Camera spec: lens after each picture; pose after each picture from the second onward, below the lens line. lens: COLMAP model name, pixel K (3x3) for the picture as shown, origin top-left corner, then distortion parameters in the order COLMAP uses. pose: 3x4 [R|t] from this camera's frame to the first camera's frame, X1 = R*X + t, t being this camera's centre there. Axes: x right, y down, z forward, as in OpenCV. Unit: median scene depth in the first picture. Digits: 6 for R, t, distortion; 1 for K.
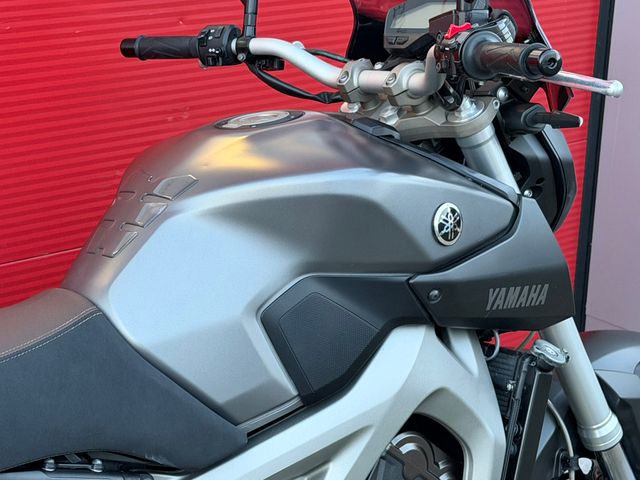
lens RADIAL K [[1436.2, 0, 320.0], [0, 1436.2, 240.0], [0, 0, 1]] dist [0.100352, 0.360172]
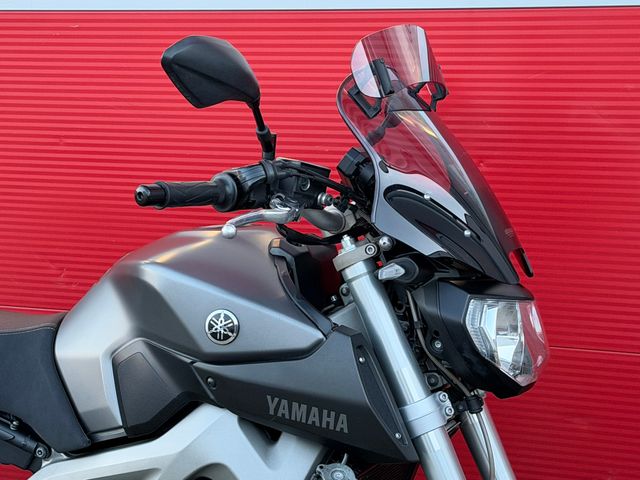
lens RADIAL K [[1436.2, 0, 320.0], [0, 1436.2, 240.0], [0, 0, 1]] dist [0.100352, 0.360172]
pose [[0.493128, 0.151690, -0.856630, 1.083962], [-0.230403, 0.972292, 0.039538, -0.139861], [0.838892, 0.177873, 0.514414, 0.402223]]
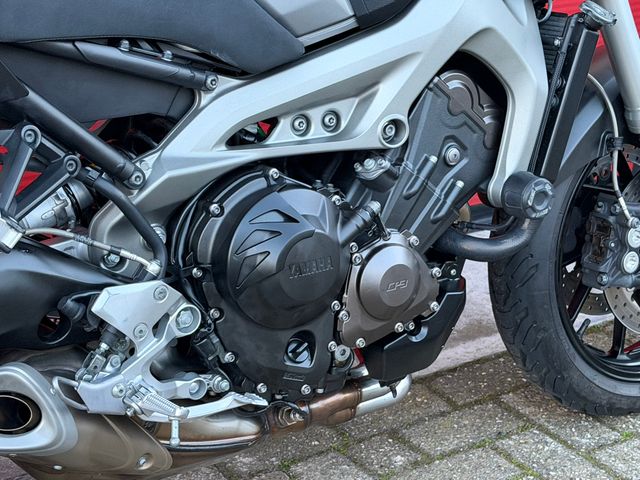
lens RADIAL K [[1436.2, 0, 320.0], [0, 1436.2, 240.0], [0, 0, 1]] dist [0.100352, 0.360172]
pose [[0.995247, 0.065309, -0.072237, 0.044729], [-0.059644, 0.995169, 0.077976, 0.176880], [0.076981, -0.073297, 0.994335, -0.086043]]
